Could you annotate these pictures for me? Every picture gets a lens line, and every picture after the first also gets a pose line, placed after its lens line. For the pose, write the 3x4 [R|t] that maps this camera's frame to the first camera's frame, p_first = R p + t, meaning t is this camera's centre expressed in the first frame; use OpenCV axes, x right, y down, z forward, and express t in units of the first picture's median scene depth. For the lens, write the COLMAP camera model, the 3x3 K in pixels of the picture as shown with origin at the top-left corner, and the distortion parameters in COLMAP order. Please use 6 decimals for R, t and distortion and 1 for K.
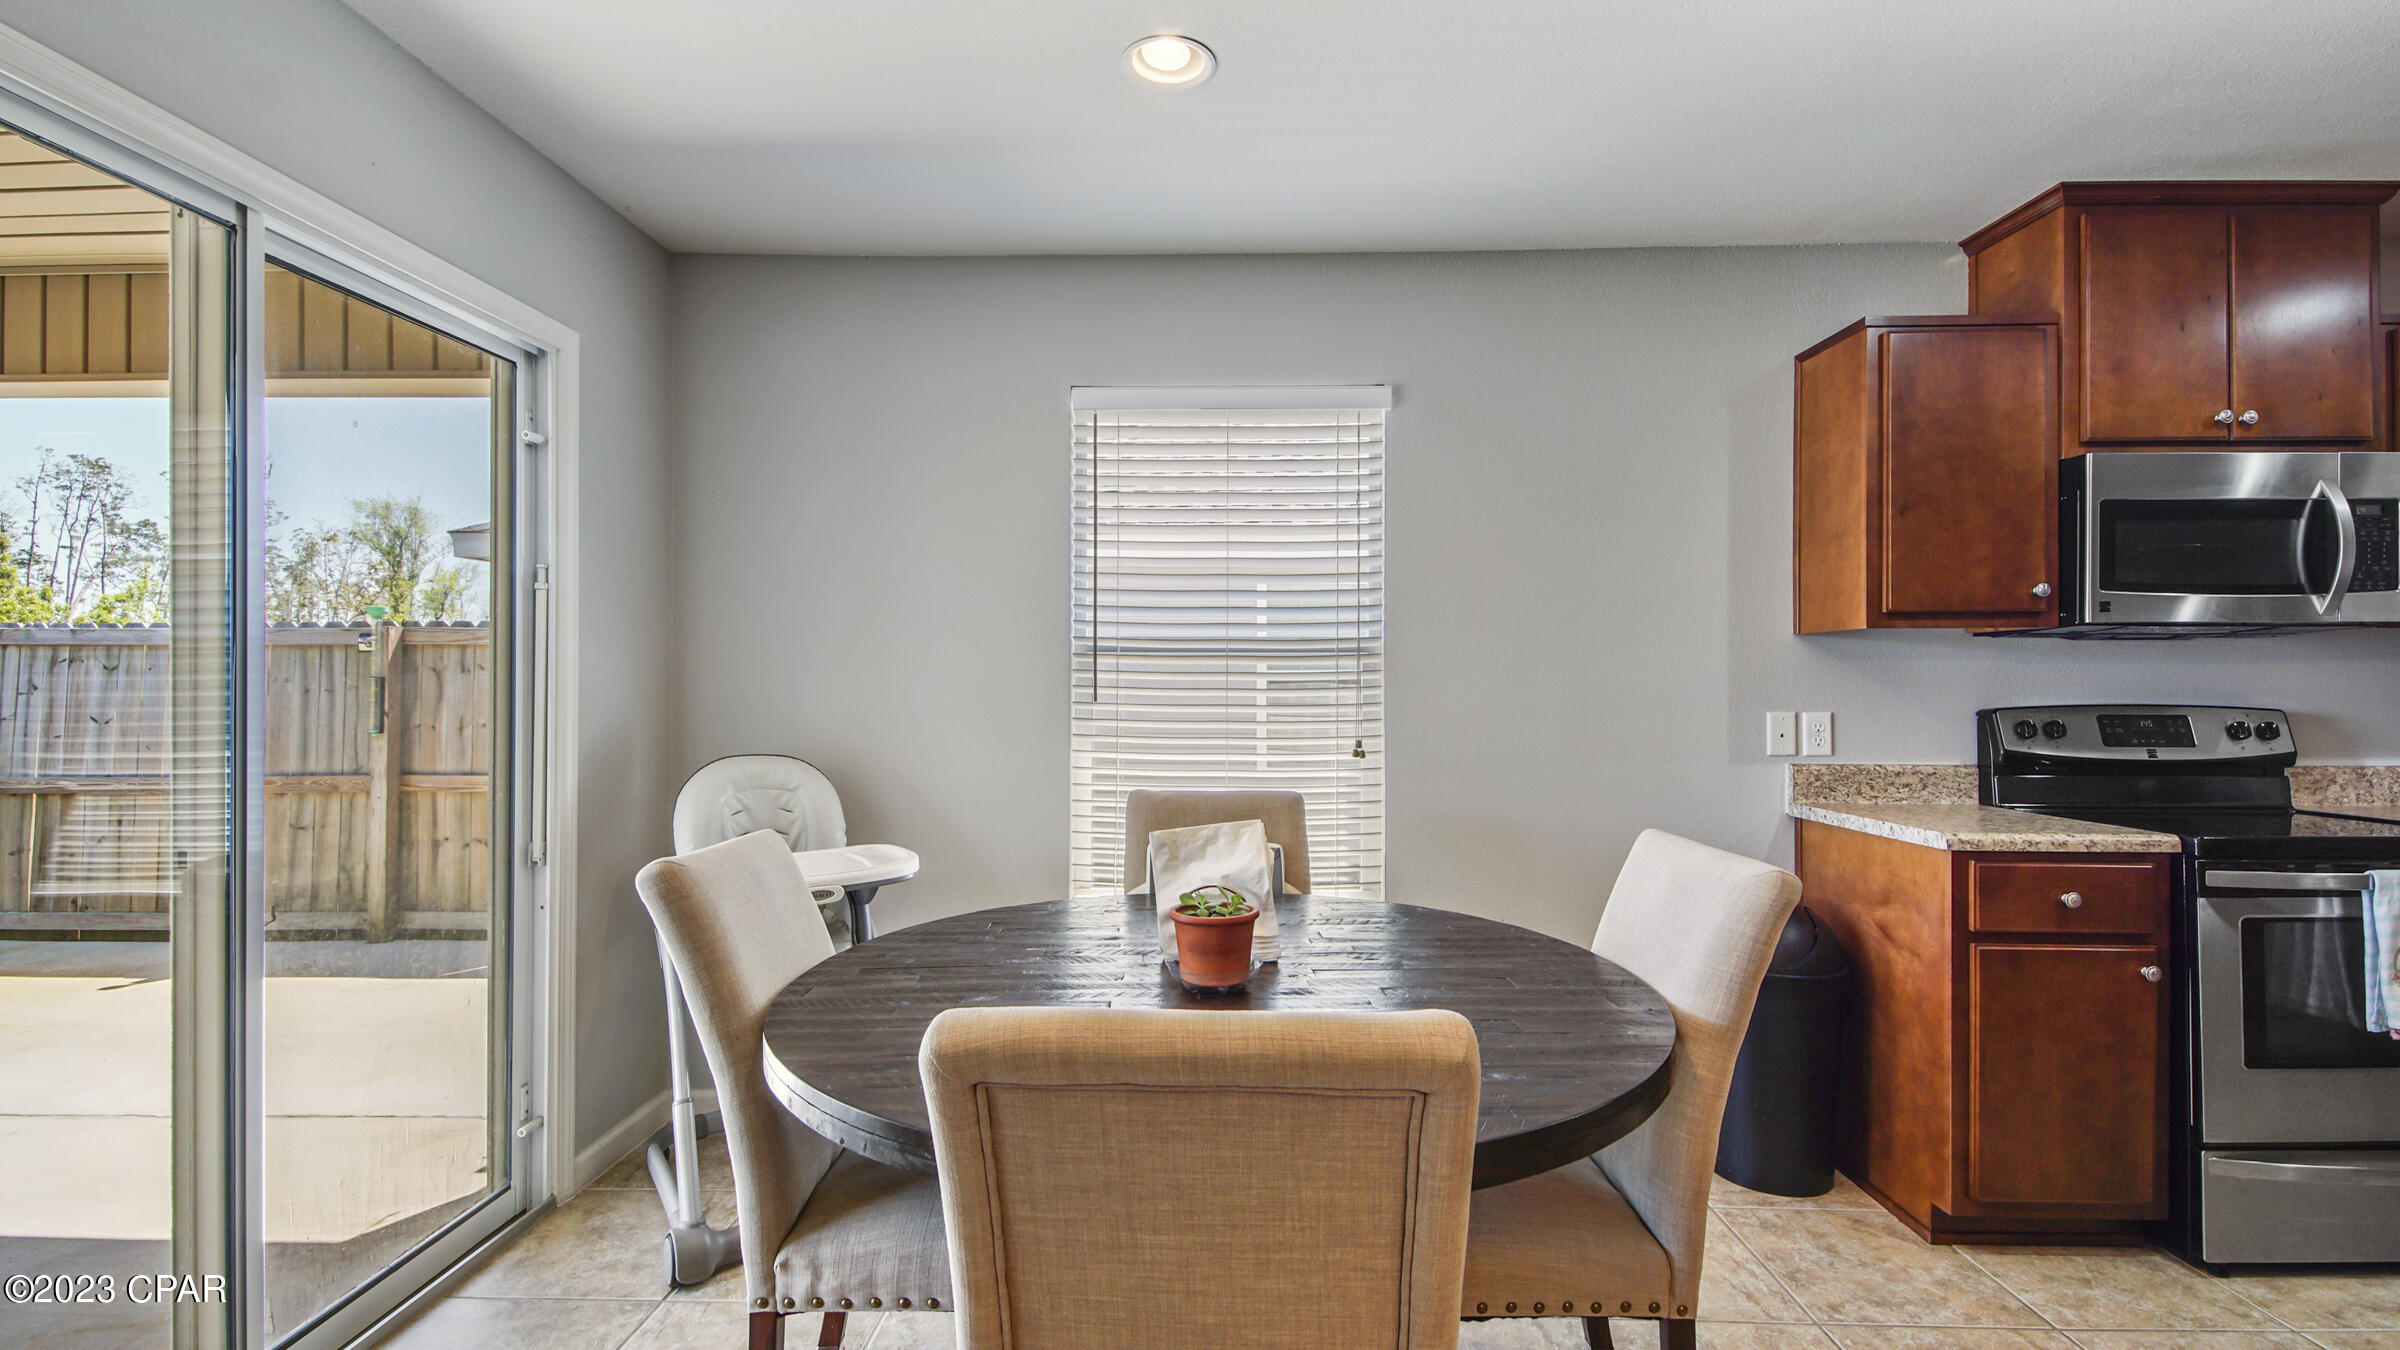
lens RADIAL K [[1061.1, 0, 1198.7], [0, 1061.1, 686.2], [0, 0, 1]] dist [0.033887, -0.018532]
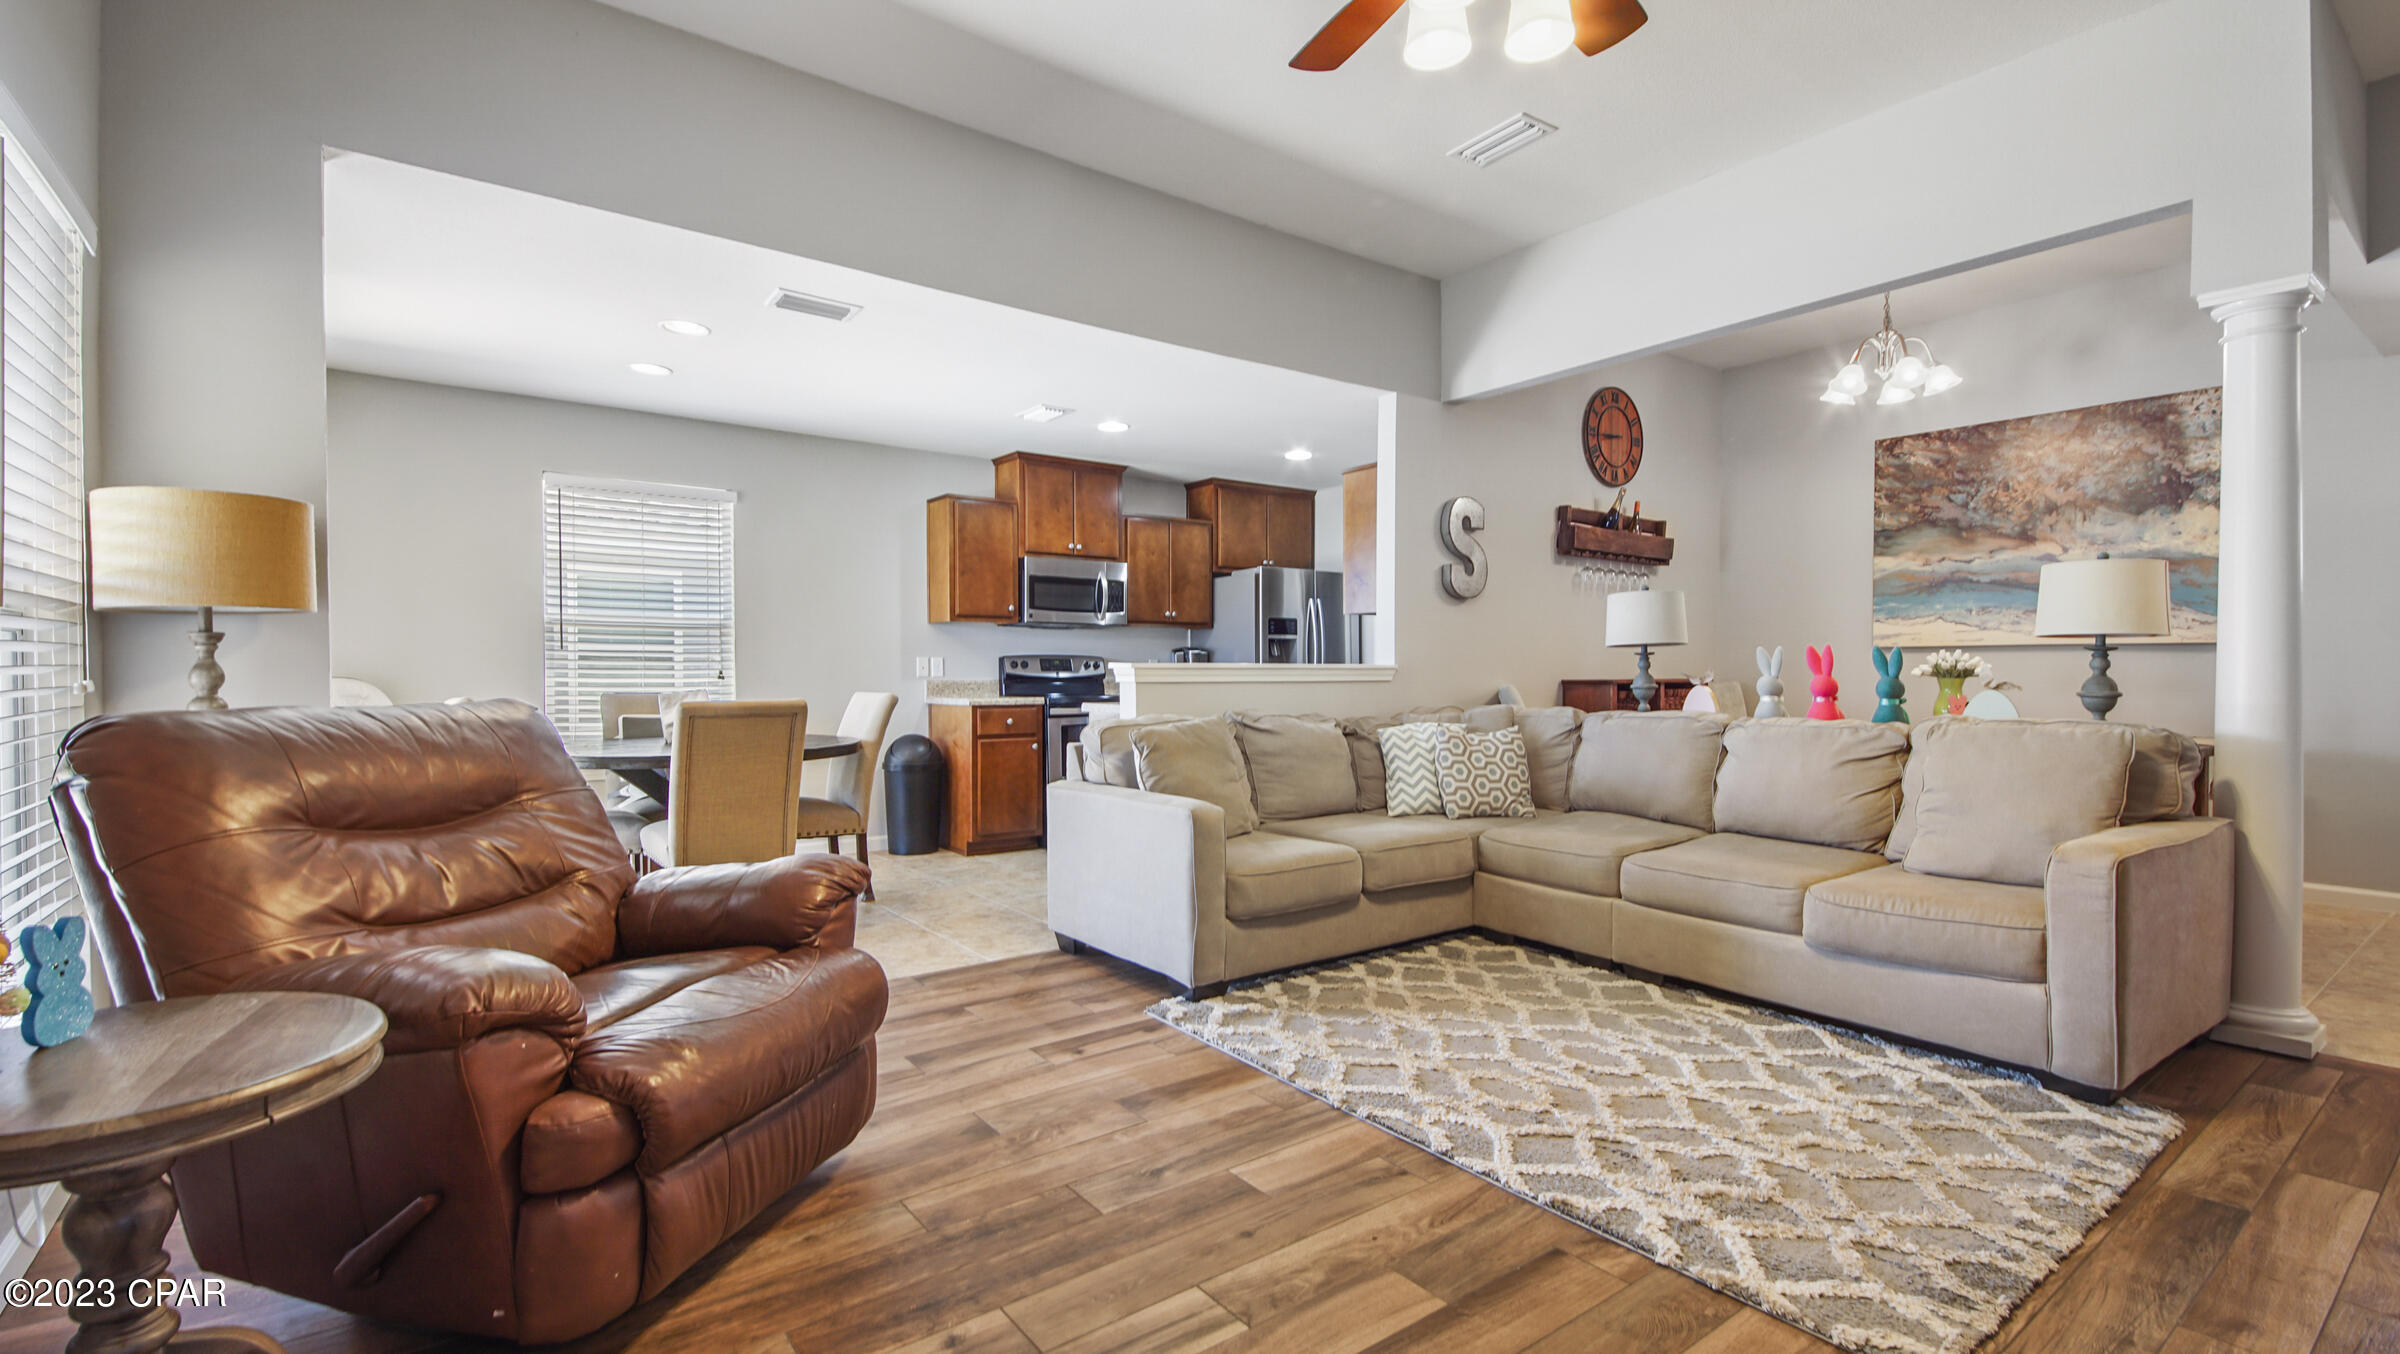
lens RADIAL K [[1054.4, 0, 1203.0], [0, 1054.4, 678.8], [0, 0, 1]] dist [0.033092, -0.000269]
pose [[0.782615, -0.006755, 0.622470, -0.427786], [0.003198, 0.999972, 0.006831, 0.063136], [-0.622498, -0.003355, 0.782614, -1.251542]]
